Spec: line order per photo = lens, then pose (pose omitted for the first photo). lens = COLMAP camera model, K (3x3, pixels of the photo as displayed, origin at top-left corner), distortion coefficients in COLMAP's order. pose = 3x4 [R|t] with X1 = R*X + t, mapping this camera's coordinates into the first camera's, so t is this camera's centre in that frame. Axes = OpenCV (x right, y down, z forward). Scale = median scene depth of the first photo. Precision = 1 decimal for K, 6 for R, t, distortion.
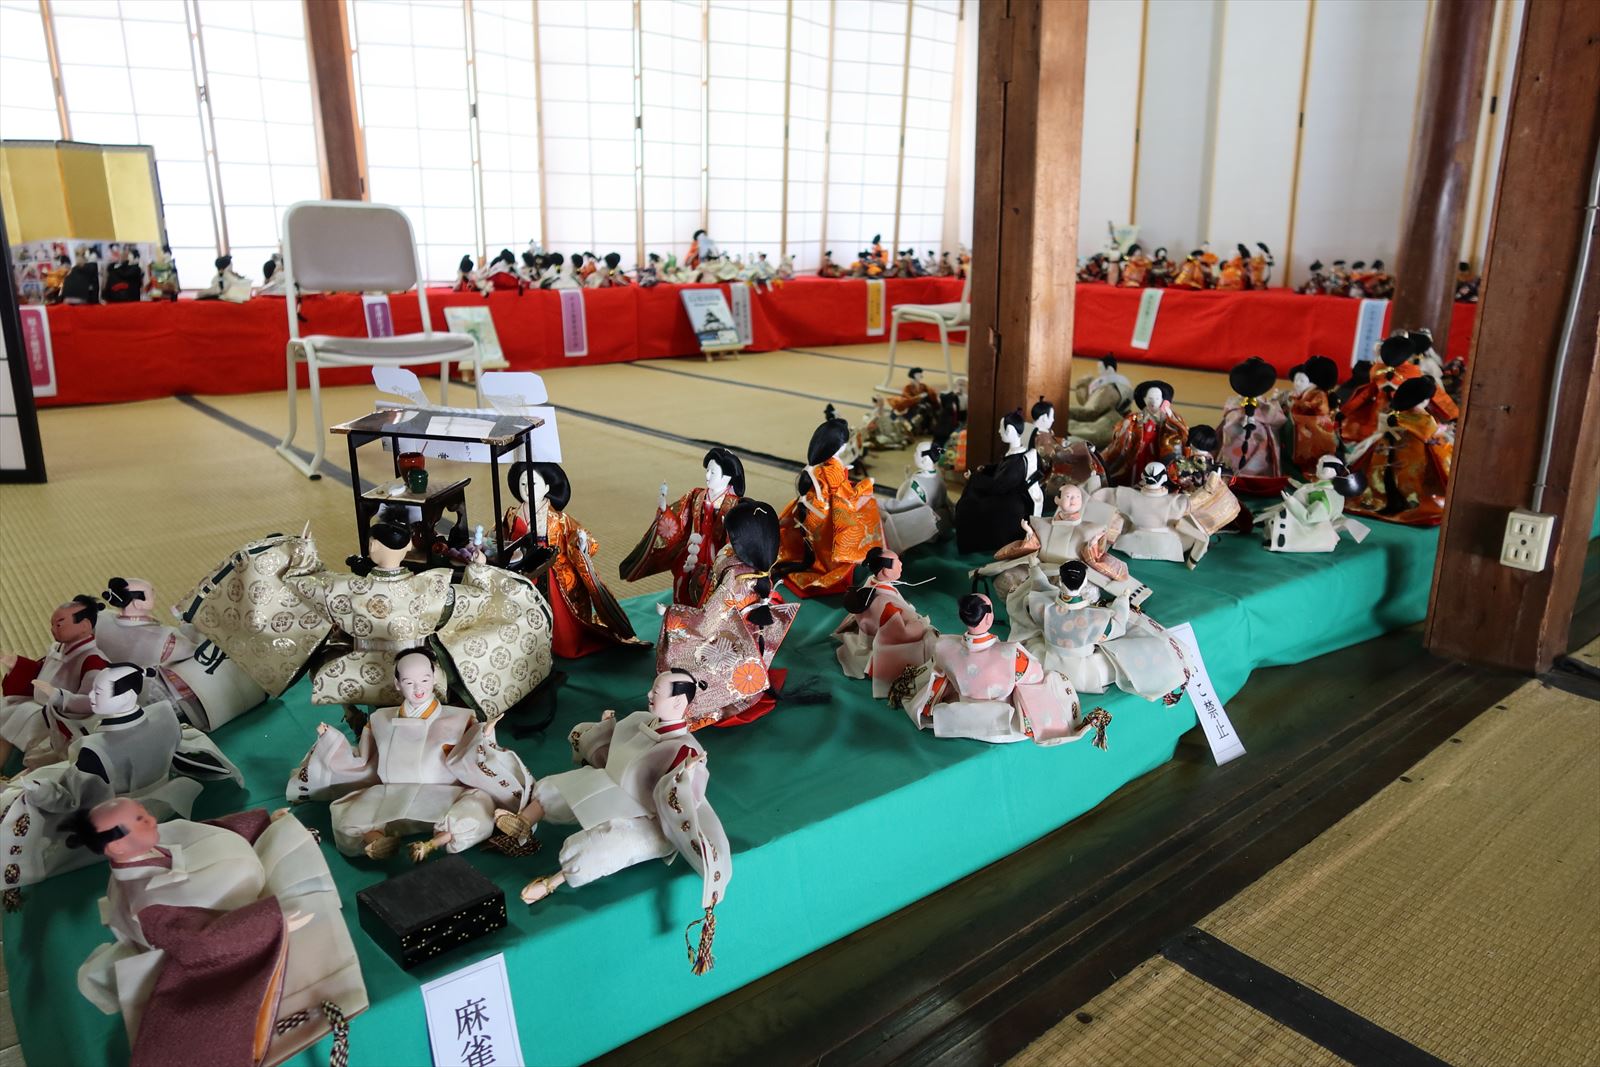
lens RADIAL K [[1085.4, 0, 802.1], [0, 1085.4, 562.3], [0, 0, 1]] dist [-0.009322, 0.000218]
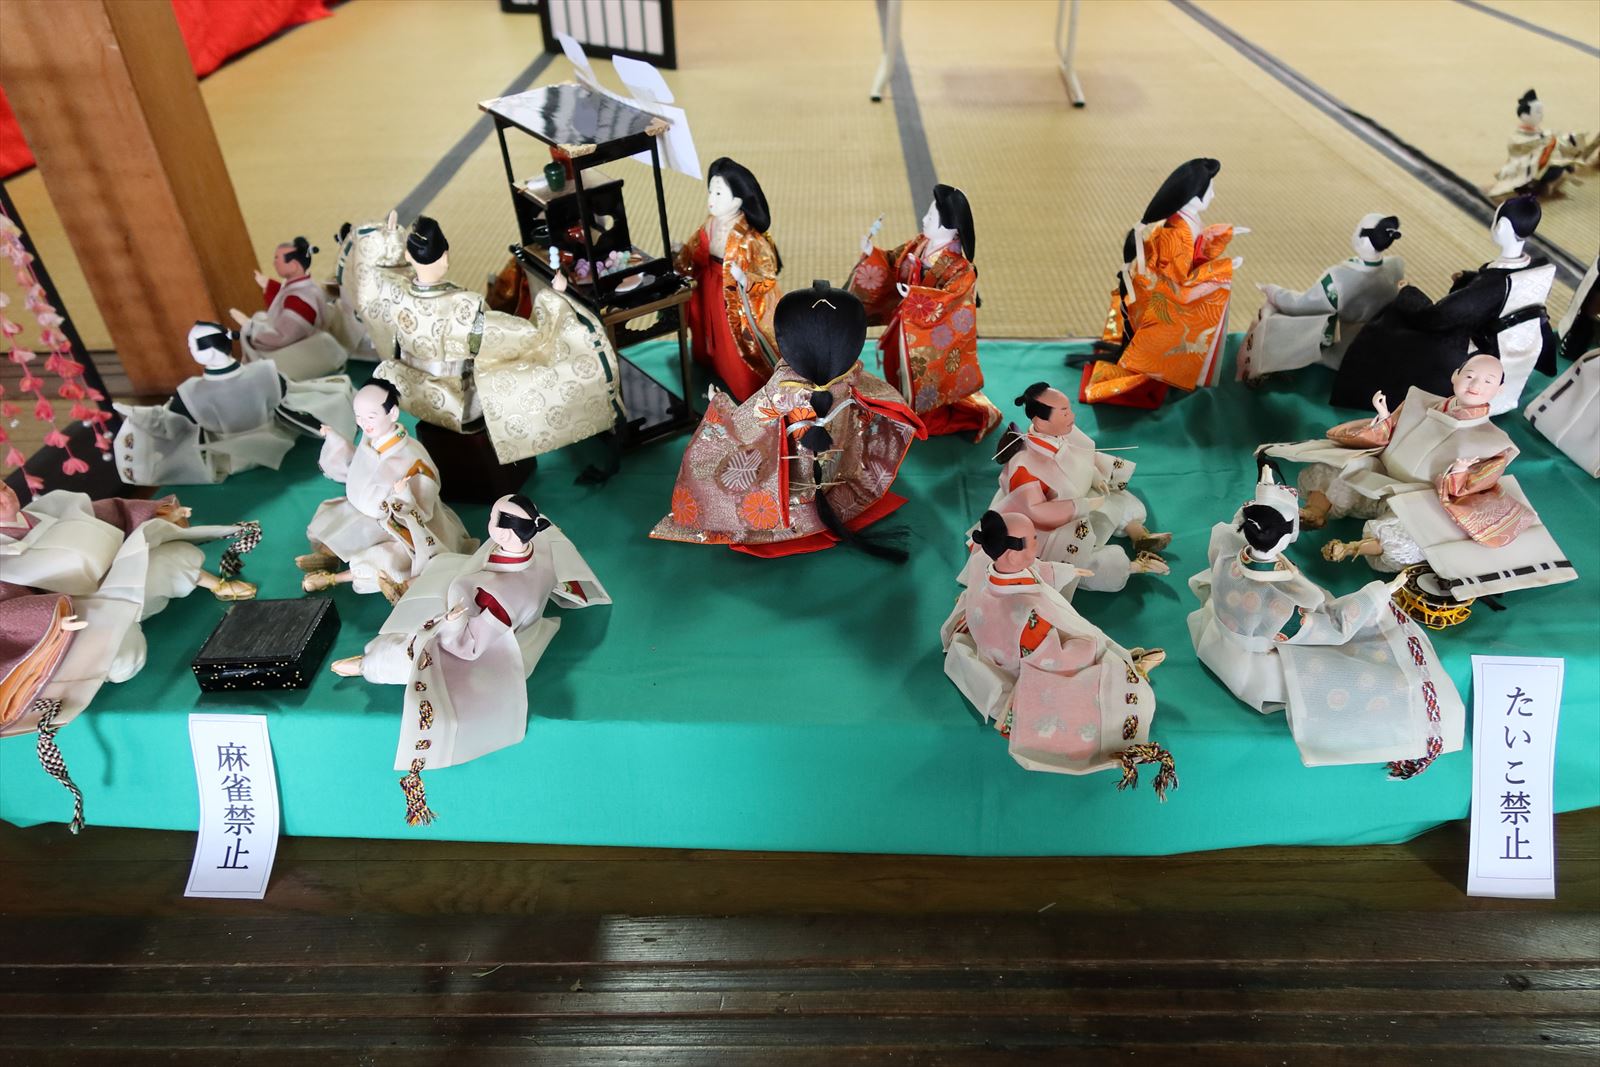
lens RADIAL K [[1085.4, 0, 802.1], [0, 1085.4, 562.3], [0, 0, 1]] dist [-0.009322, 0.000218]
pose [[0.753738, 0.372973, -0.541082, 0.407194], [-0.167775, 0.905272, 0.390299, -0.170942], [0.635398, -0.203404, 0.744914, 0.400745]]
